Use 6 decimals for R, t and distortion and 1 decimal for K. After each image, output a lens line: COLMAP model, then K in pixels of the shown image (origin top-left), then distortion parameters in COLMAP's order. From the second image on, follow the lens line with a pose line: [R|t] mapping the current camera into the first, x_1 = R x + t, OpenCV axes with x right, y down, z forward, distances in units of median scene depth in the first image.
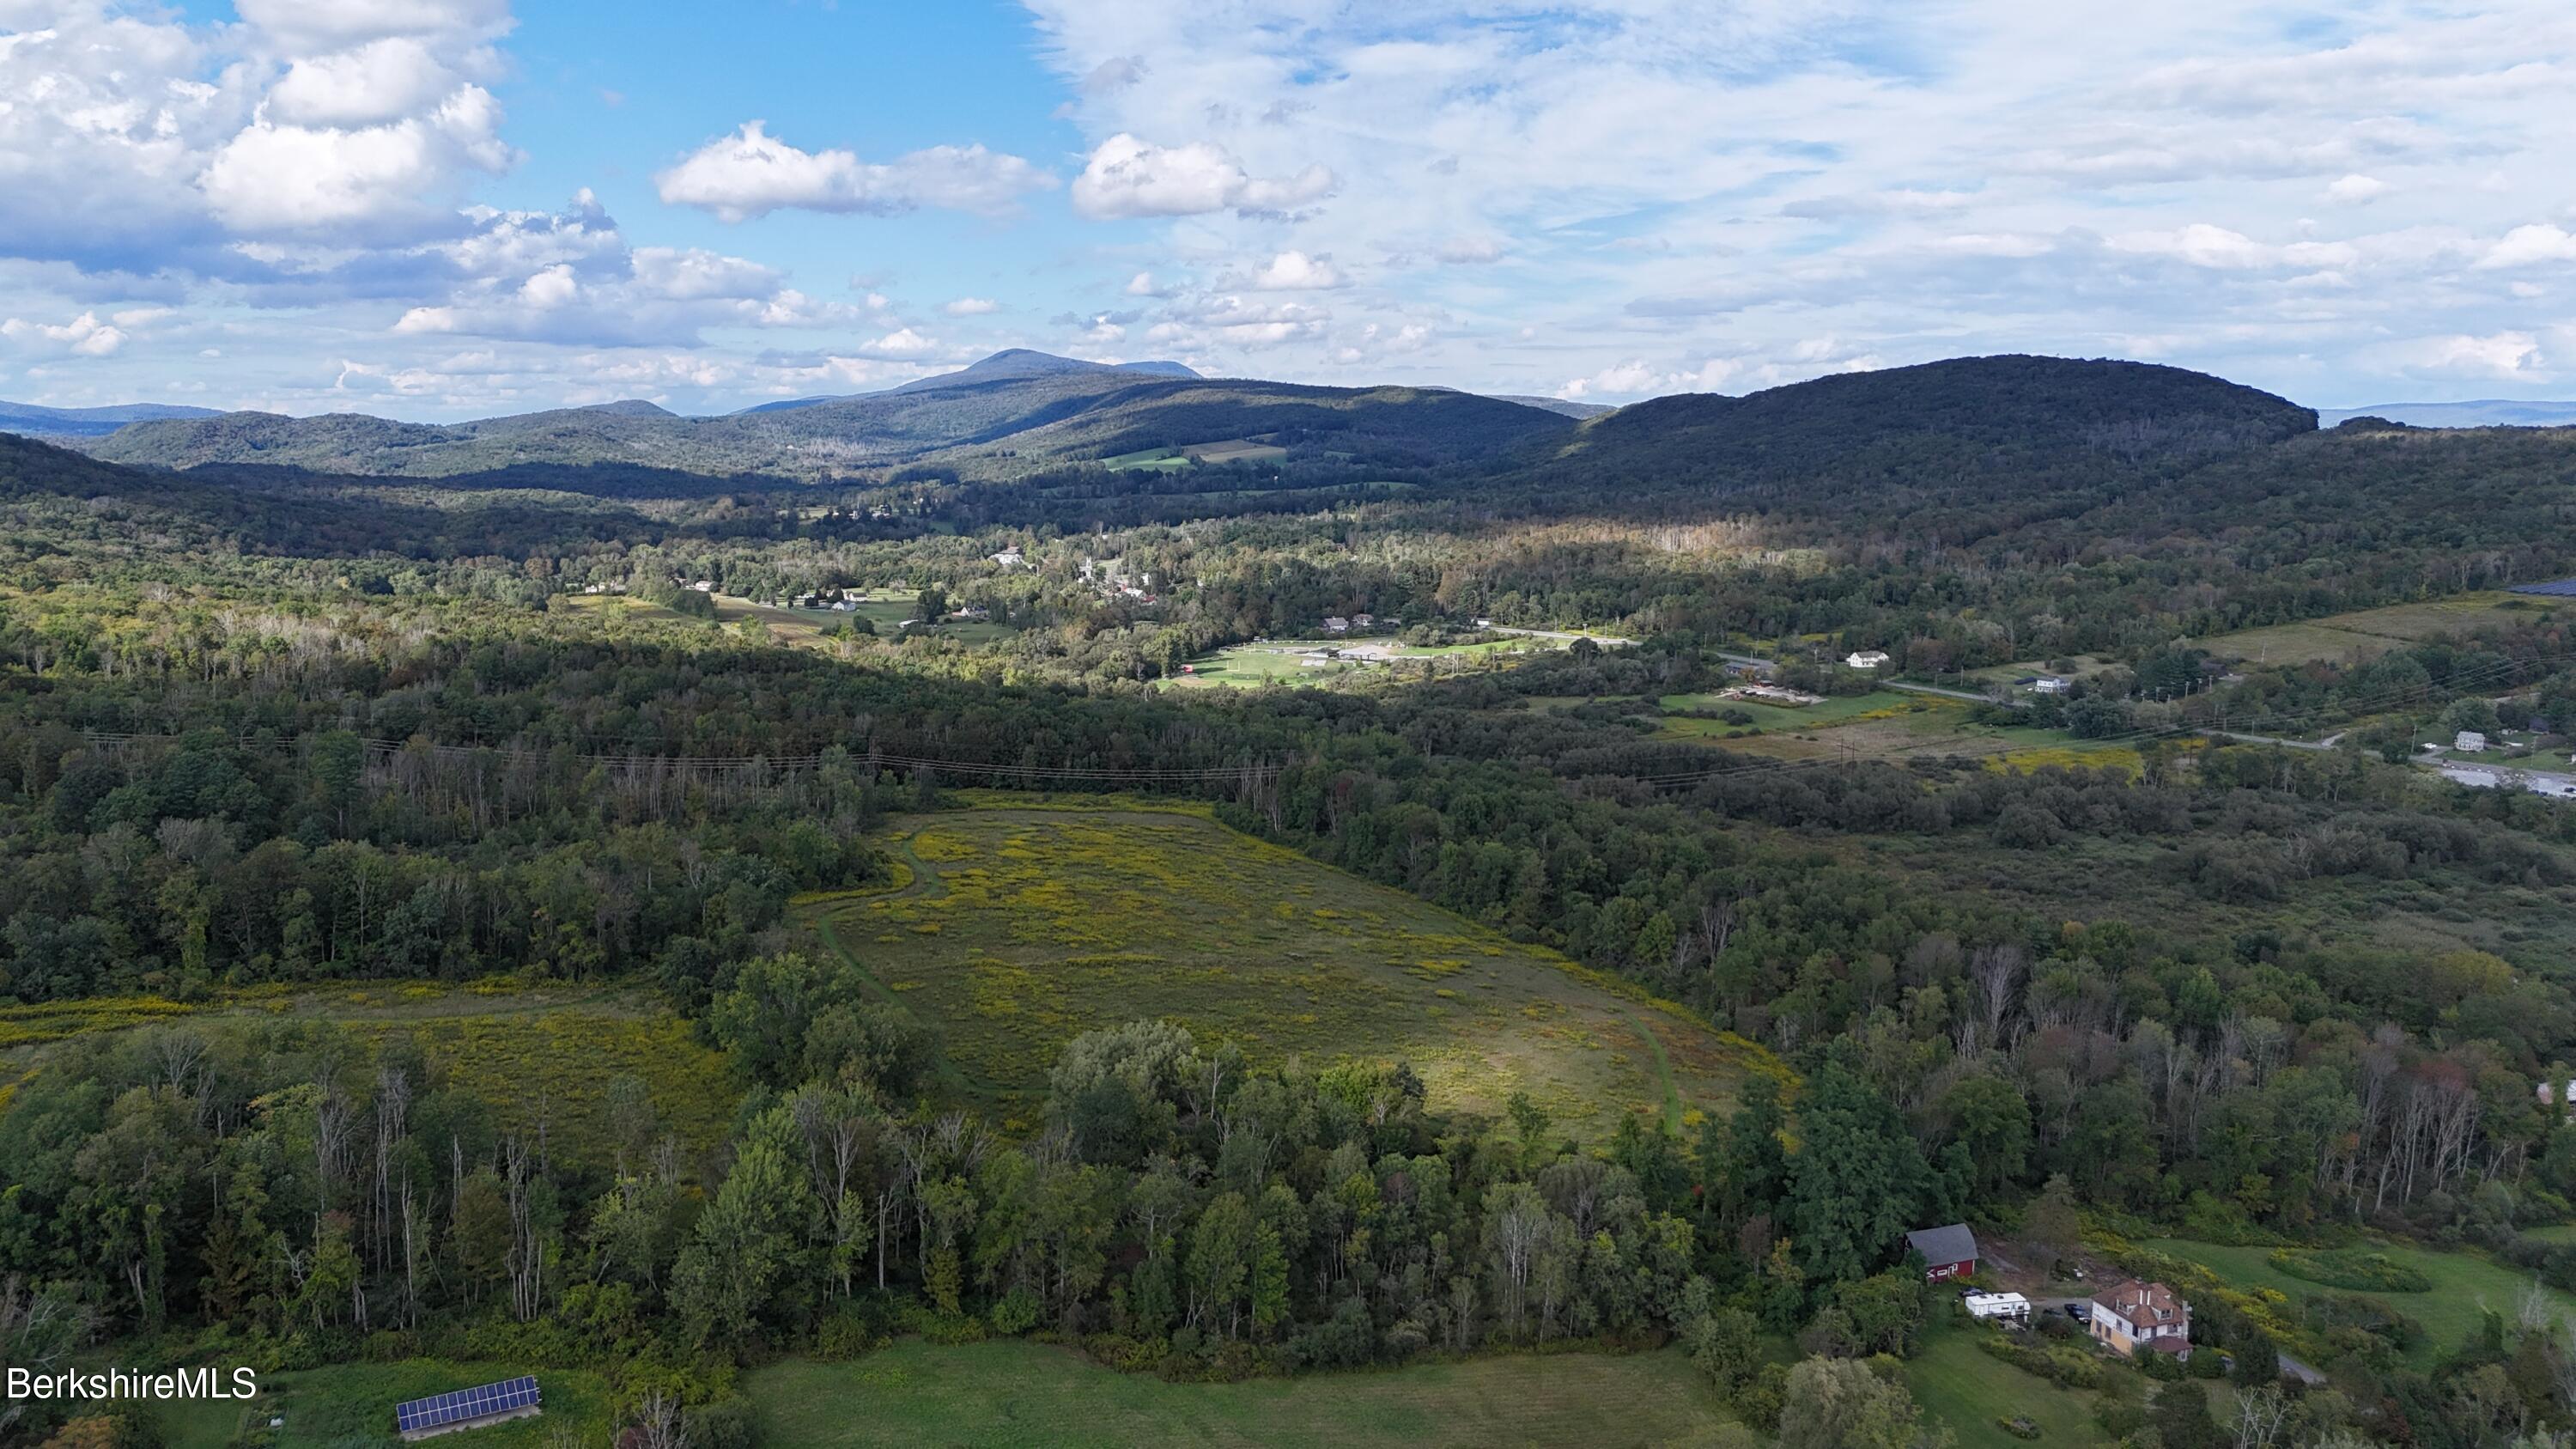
lens RADIAL K [[1900.2, 0, 1283.6], [0, 1900.2, 717.3], [0, 0, 1]] dist [0.072467, -0.067536]
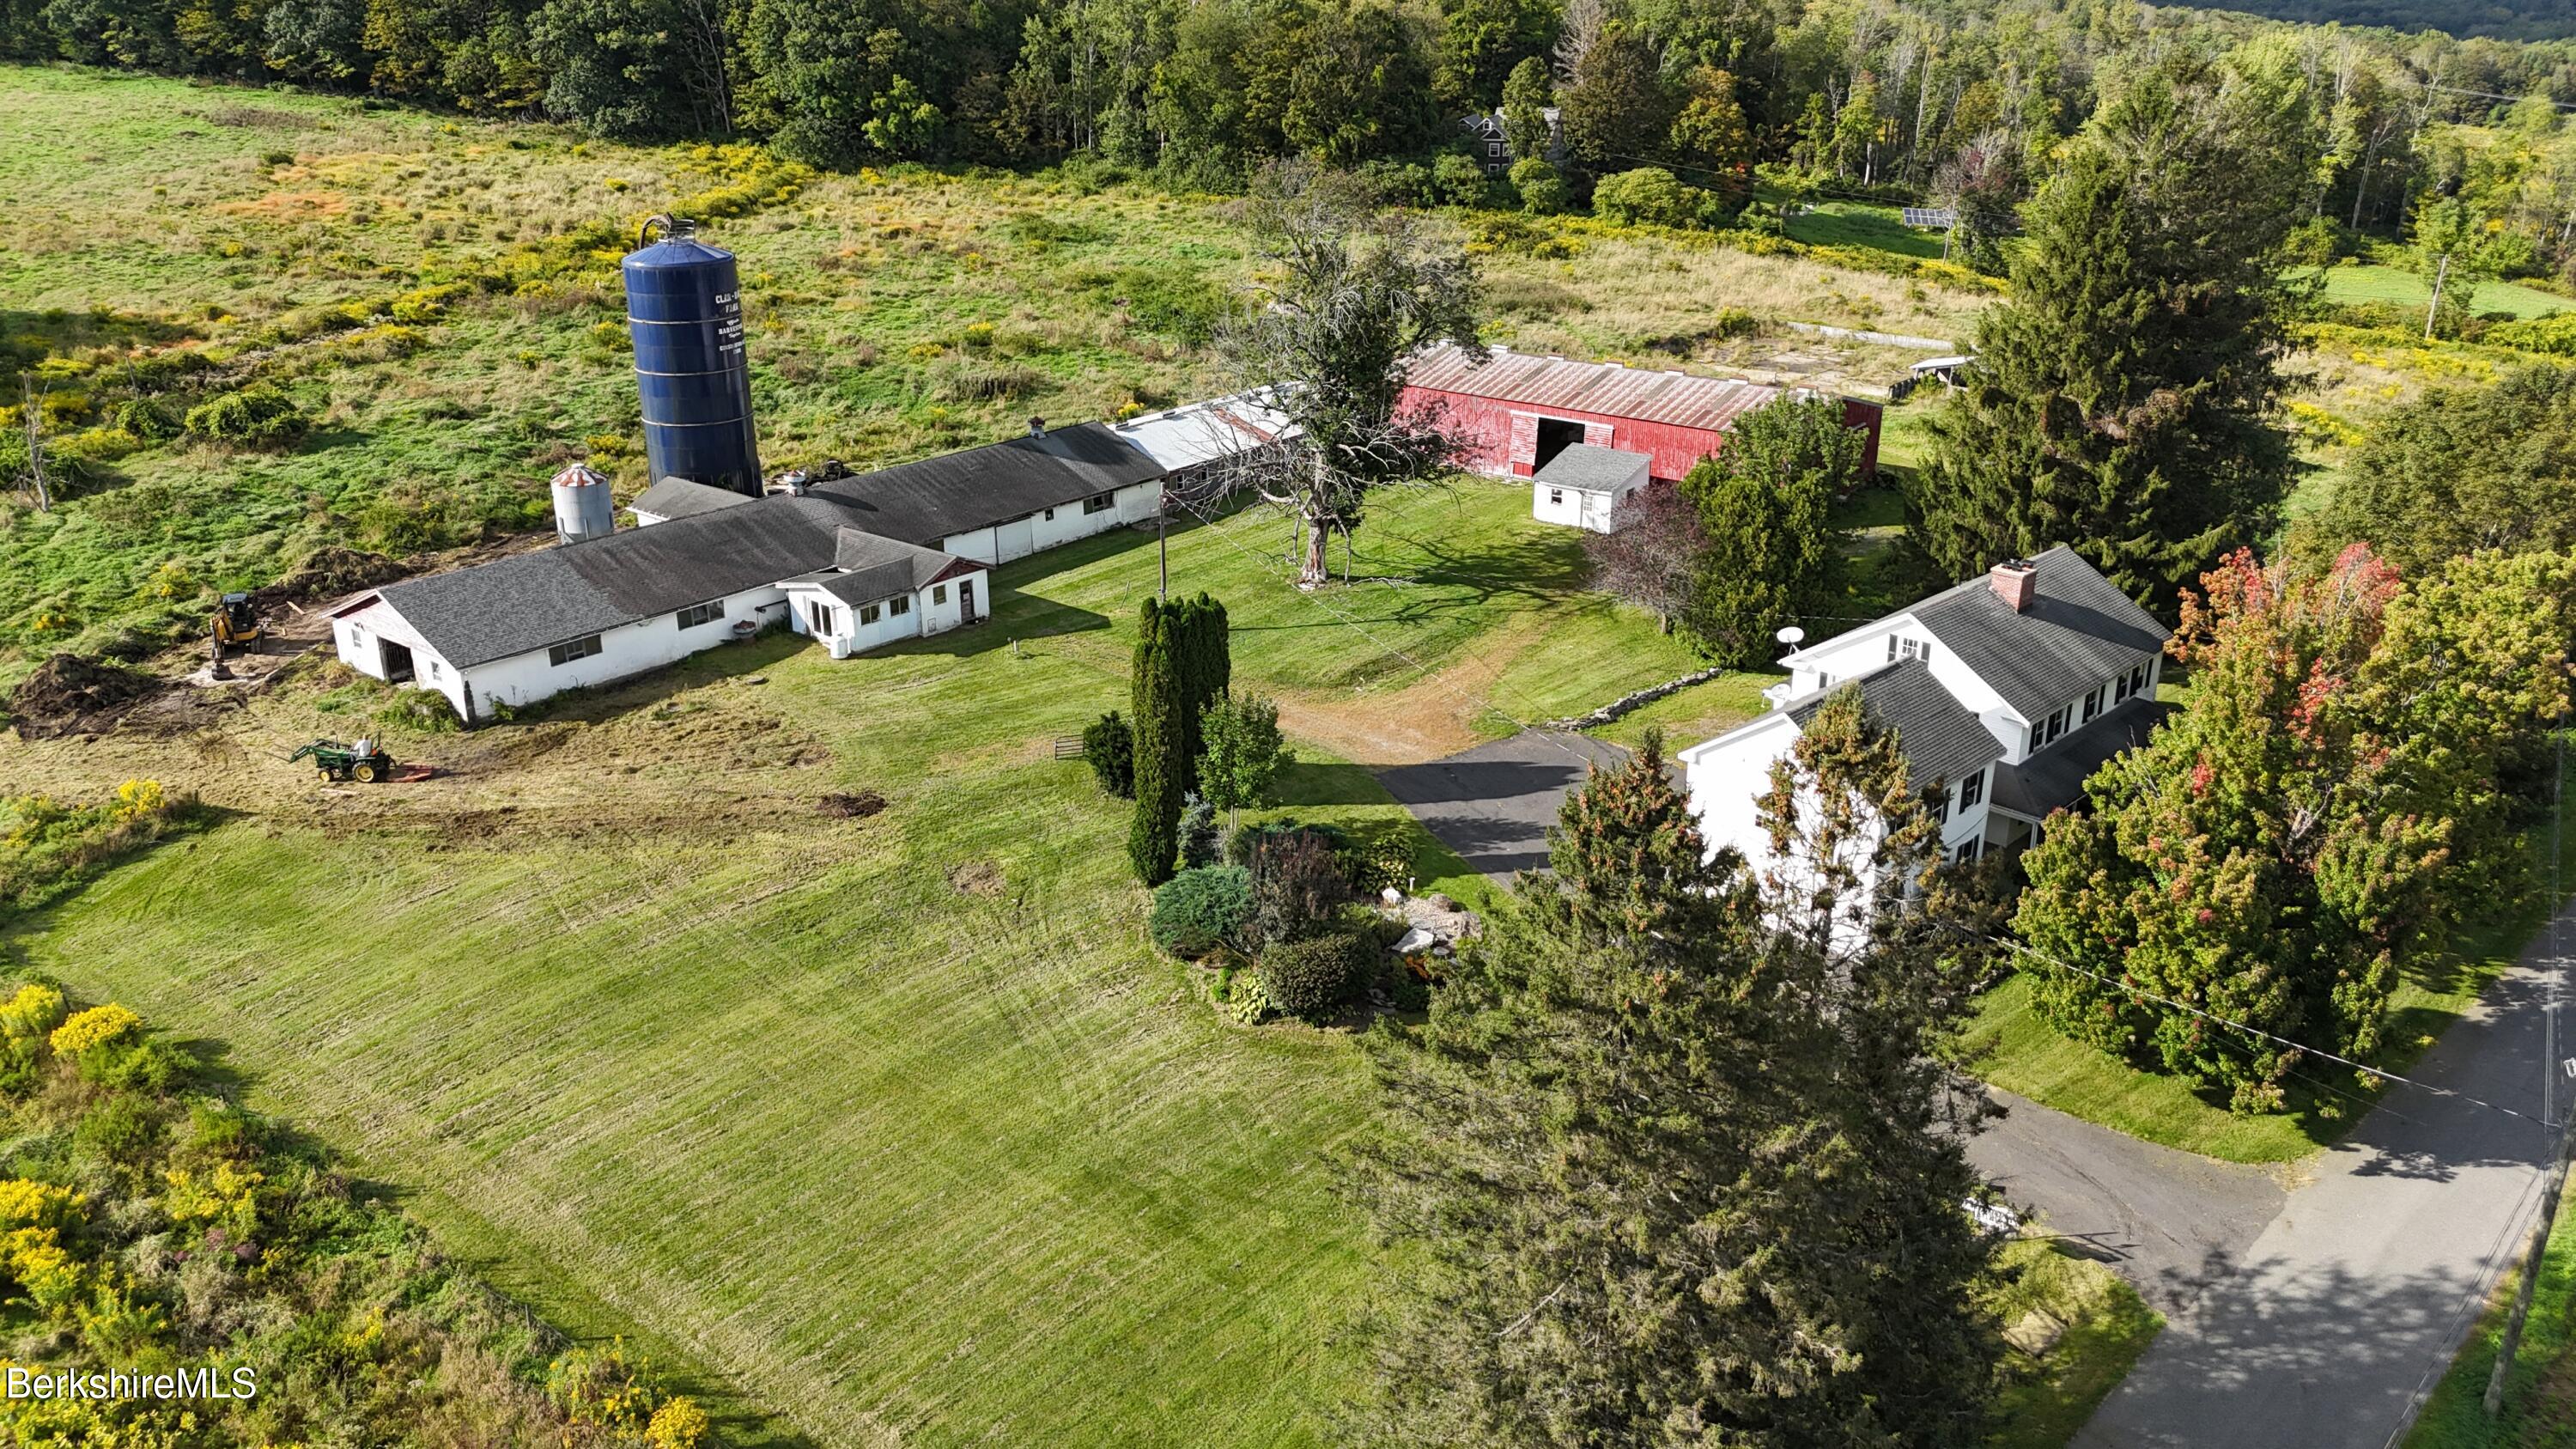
lens RADIAL K [[1900.2, 0, 1286.9], [0, 1900.2, 721.0], [0, 0, 1]] dist [0.072467, -0.067536]
pose [[0.774911, 0.229688, -0.588860, 0.002502], [-0.089935, 0.962225, 0.256971, 0.051169], [0.625639, -0.146170, 0.766296, -0.025688]]
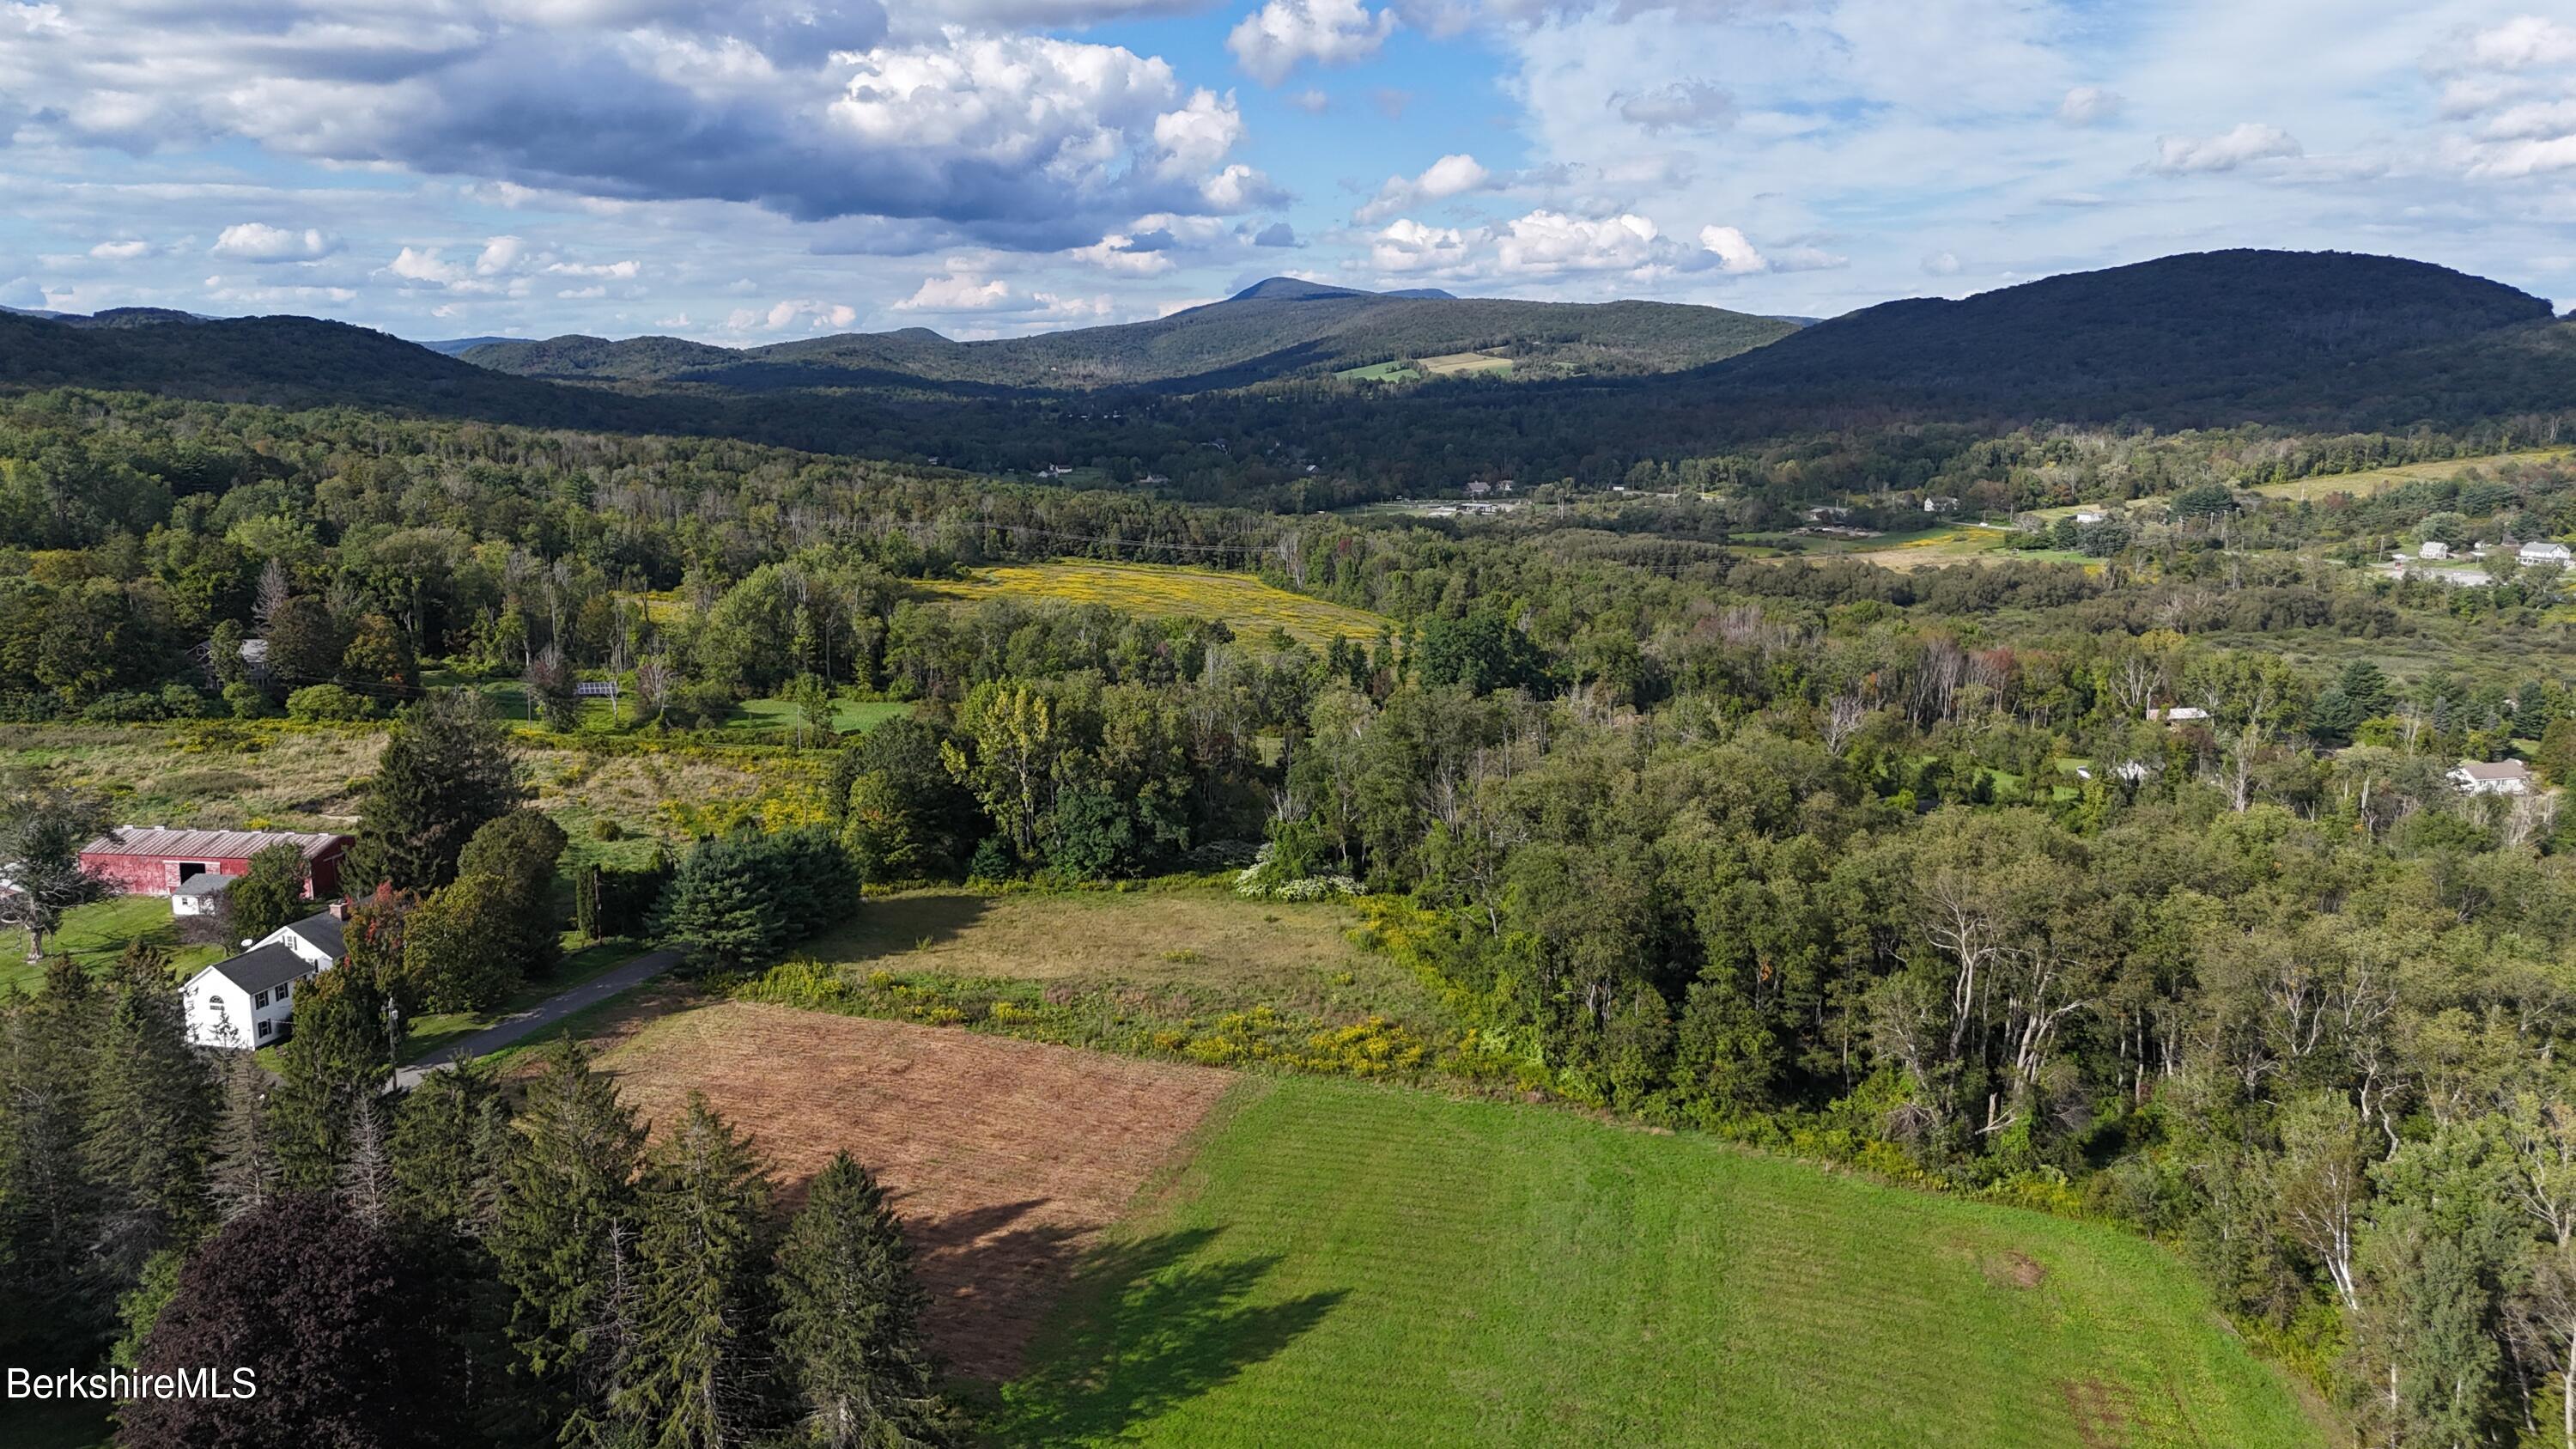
lens RADIAL K [[1900.2, 0, 1282.5], [0, 1900.2, 718.8], [0, 0, 1]] dist [0.072467, -0.067536]
pose [[0.989857, 0.022827, -0.140220, 0.063971], [-0.017960, 0.999195, 0.035877, 0.040804], [0.140926, -0.032994, 0.989470, -0.090591]]
